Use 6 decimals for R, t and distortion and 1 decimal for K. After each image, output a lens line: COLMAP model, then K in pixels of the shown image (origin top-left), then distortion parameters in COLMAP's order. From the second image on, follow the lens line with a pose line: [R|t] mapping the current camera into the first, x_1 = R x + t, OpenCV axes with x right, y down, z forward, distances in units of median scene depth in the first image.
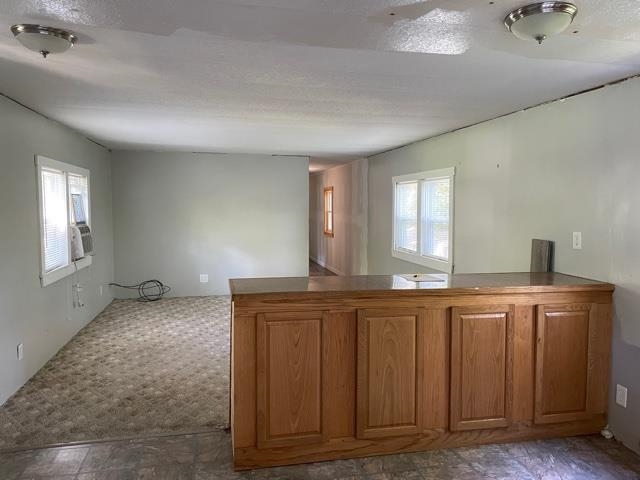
lens RADIAL K [[483.4, 0, 319.8], [0, 483.4, 239.3], [0, 0, 1]] dist [0.062716, -0.075978]
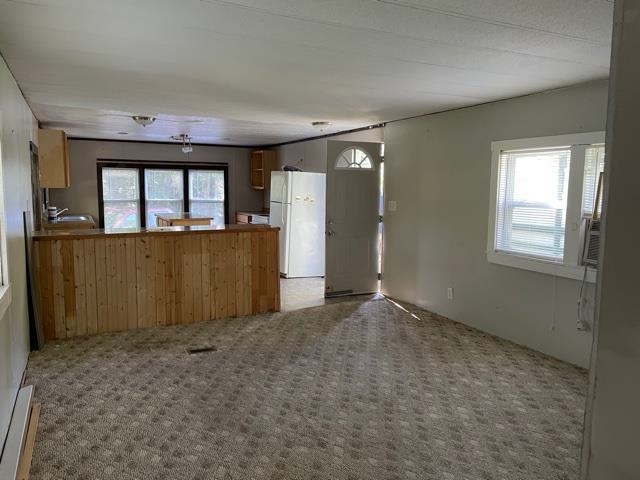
lens RADIAL K [[483.4, 0, 321.2], [0, 483.4, 241.6], [0, 0, 1]] dist [0.062716, -0.075978]
pose [[-0.970690, 0.010445, -0.240108, 0.057453], [-0.033492, 0.983428, 0.178179, -0.123180], [0.237990, 0.180998, -0.954254, 1.855214]]
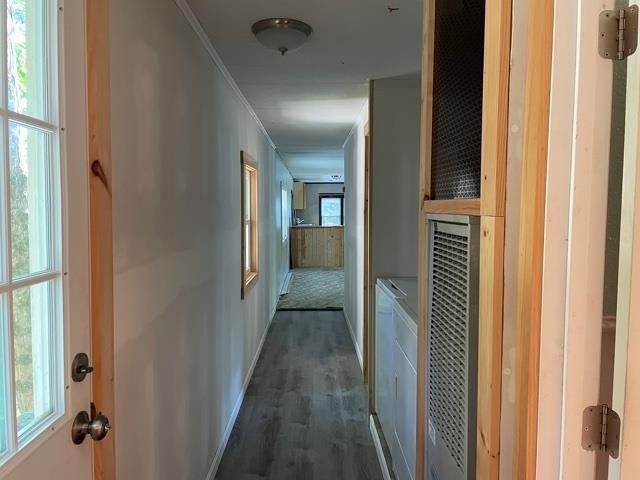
lens RADIAL K [[483.4, 0, 319.1], [0, 483.4, 238.6], [0, 0, 1]] dist [0.062716, -0.075978]
pose [[-0.979324, -0.016150, 0.201650, -0.288251], [0.010807, 0.991208, 0.131869, -0.217937], [-0.202007, 0.131322, -0.970540, 3.298446]]
